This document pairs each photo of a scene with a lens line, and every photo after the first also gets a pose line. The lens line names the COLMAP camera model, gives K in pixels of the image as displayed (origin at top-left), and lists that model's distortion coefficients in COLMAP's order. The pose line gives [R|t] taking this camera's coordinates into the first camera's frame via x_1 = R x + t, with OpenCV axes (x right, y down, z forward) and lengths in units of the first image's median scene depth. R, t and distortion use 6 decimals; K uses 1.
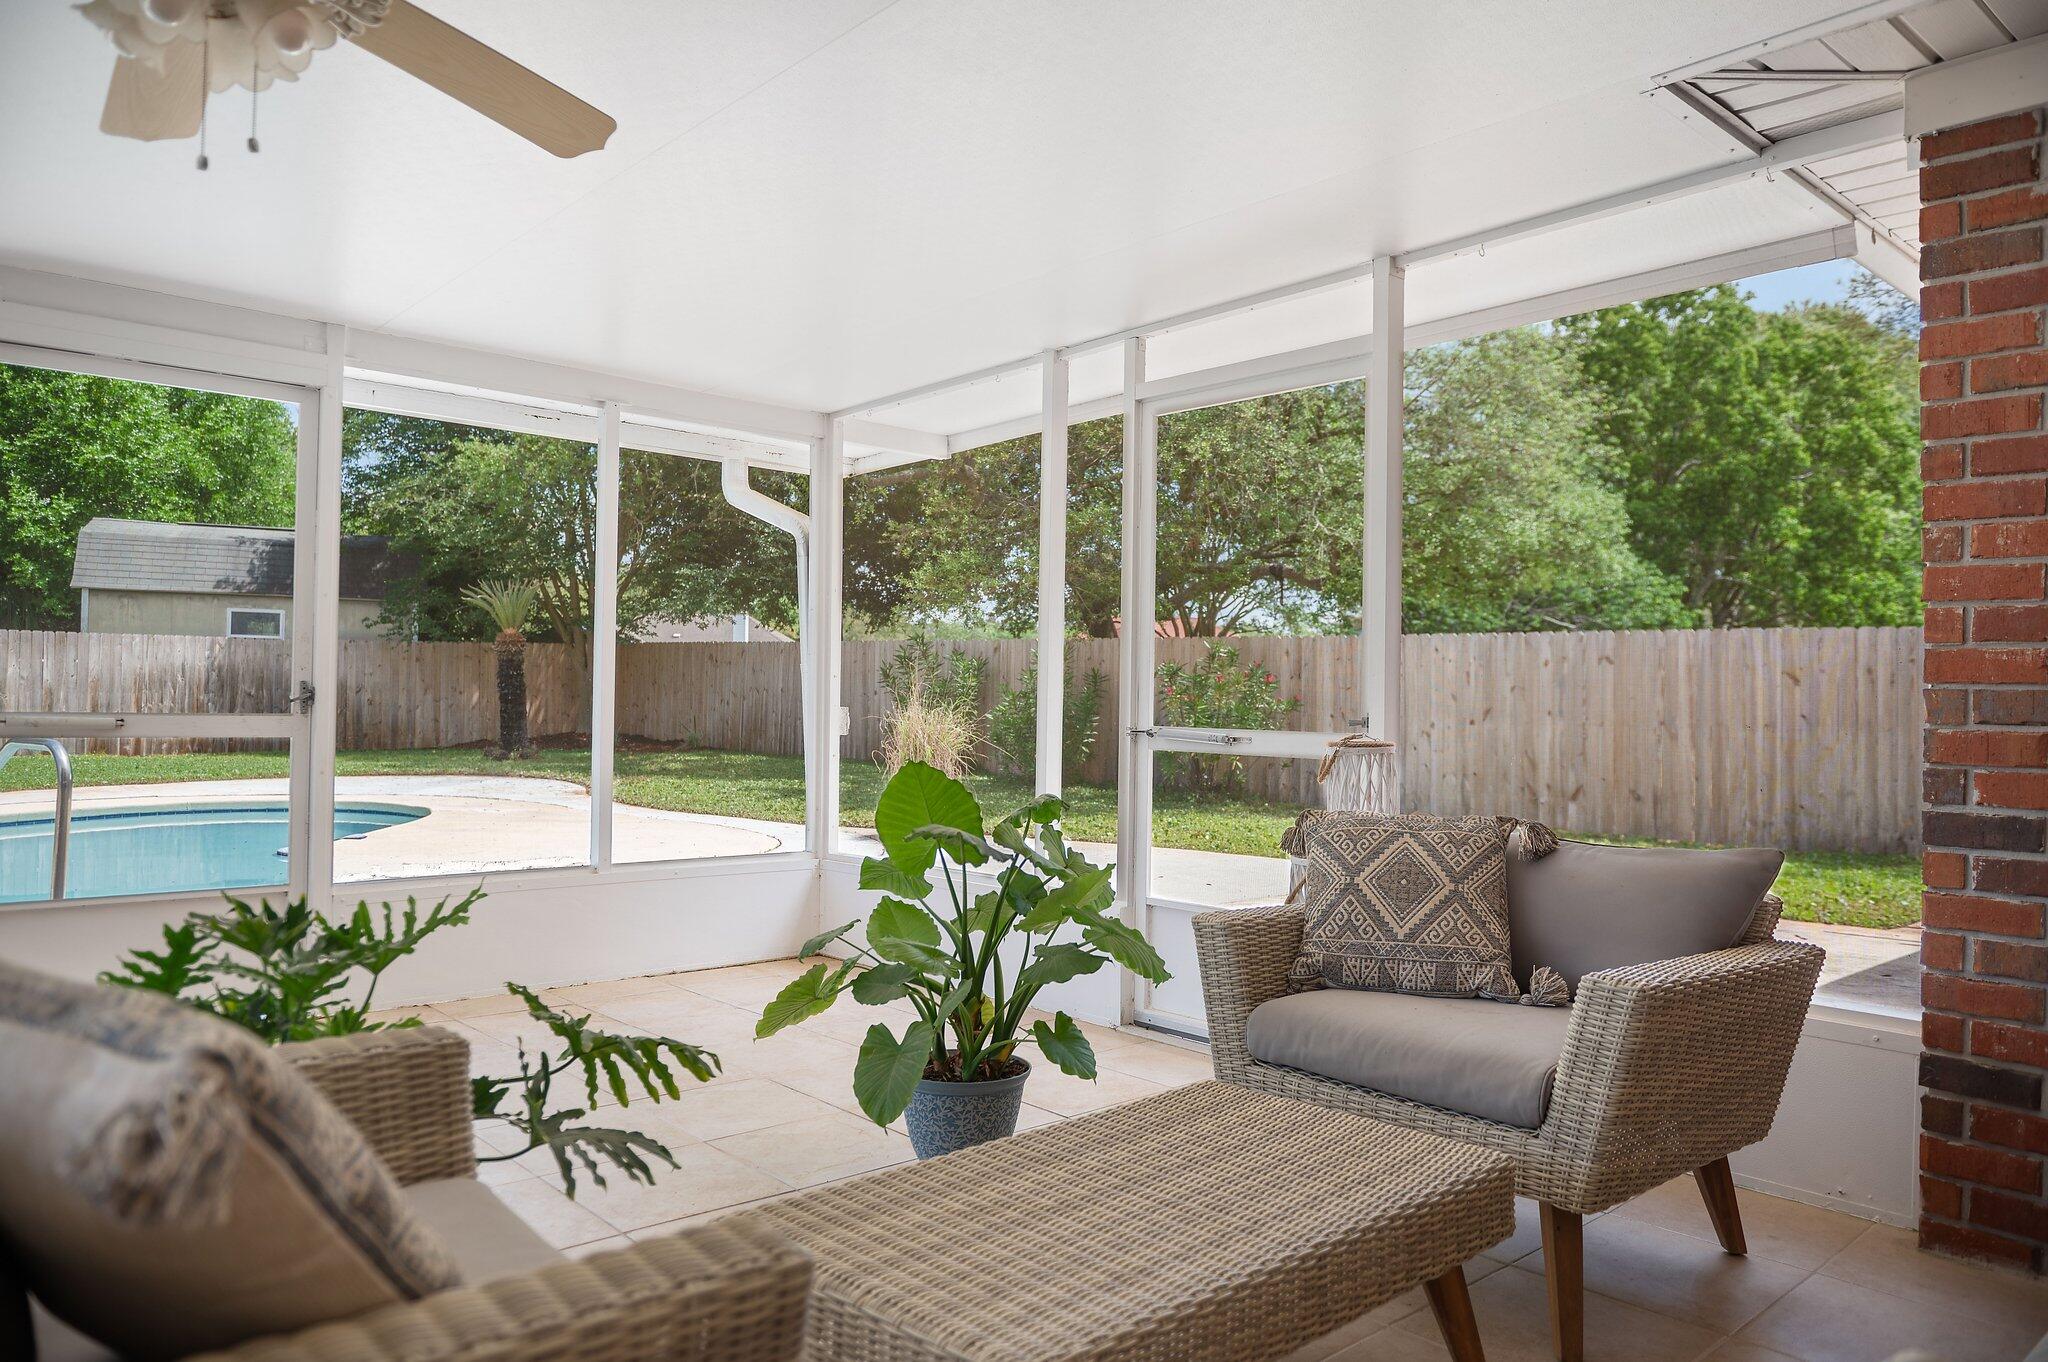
lens RADIAL K [[1373.5, 0, 1031.0], [0, 1373.5, 673.4], [0, 0, 1]] dist [-0.009711, -0.002986]
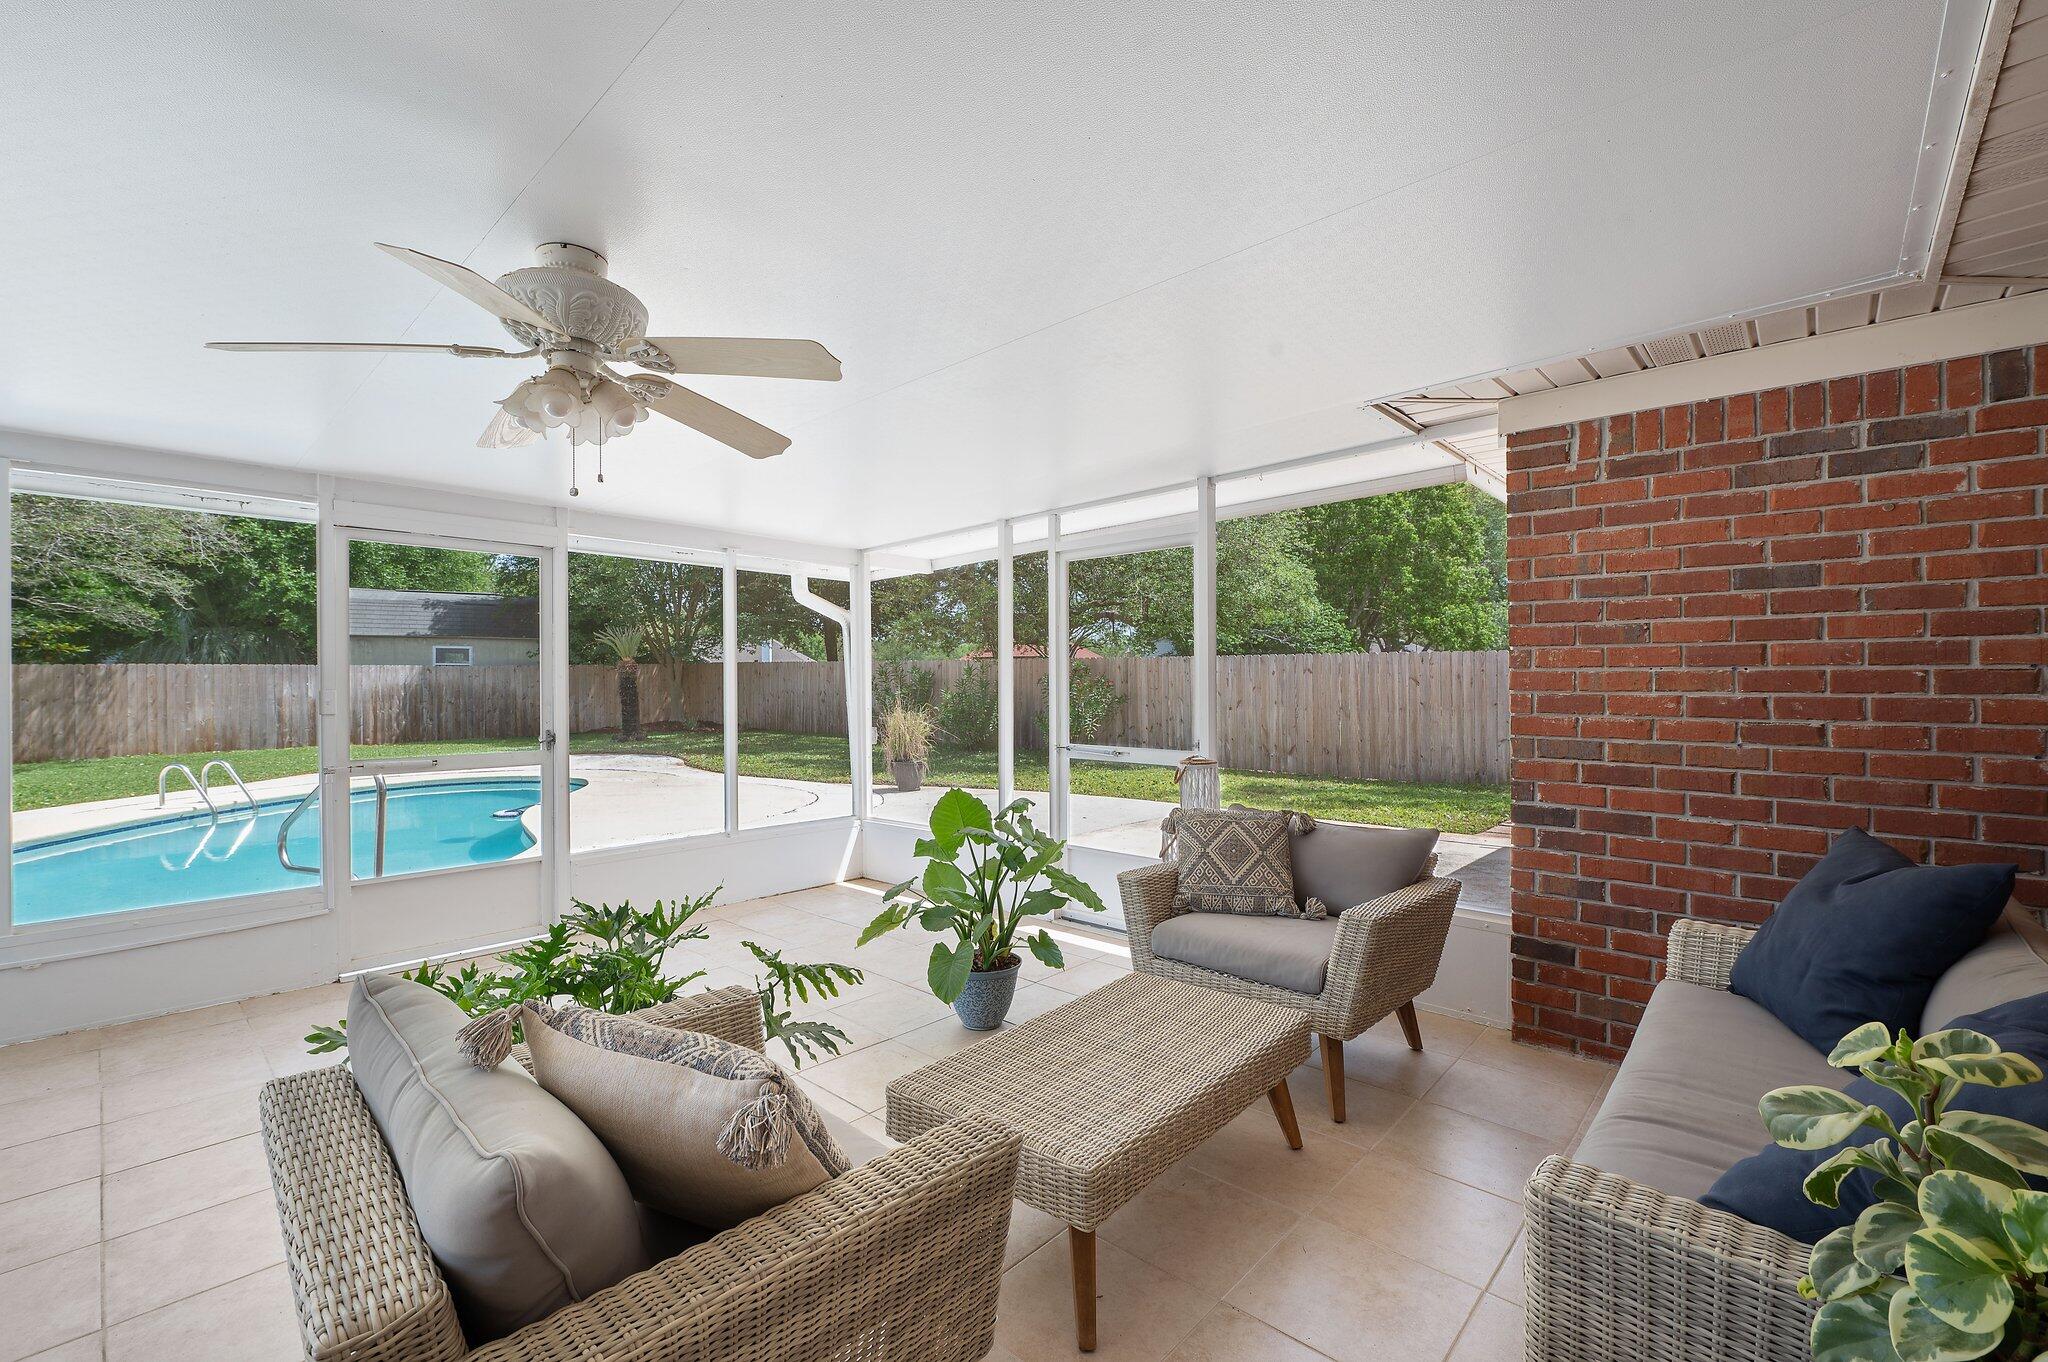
lens RADIAL K [[855.9, 0, 1019.7], [0, 855.9, 681.5], [0, 0, 1]] dist [-0.000115, 0.000081]
pose [[0.996202, -0.021453, 0.084382, -0.093987], [0.019816, 0.999600, 0.020182, -0.094742], [-0.084781, -0.018434, 0.996229, -0.083676]]
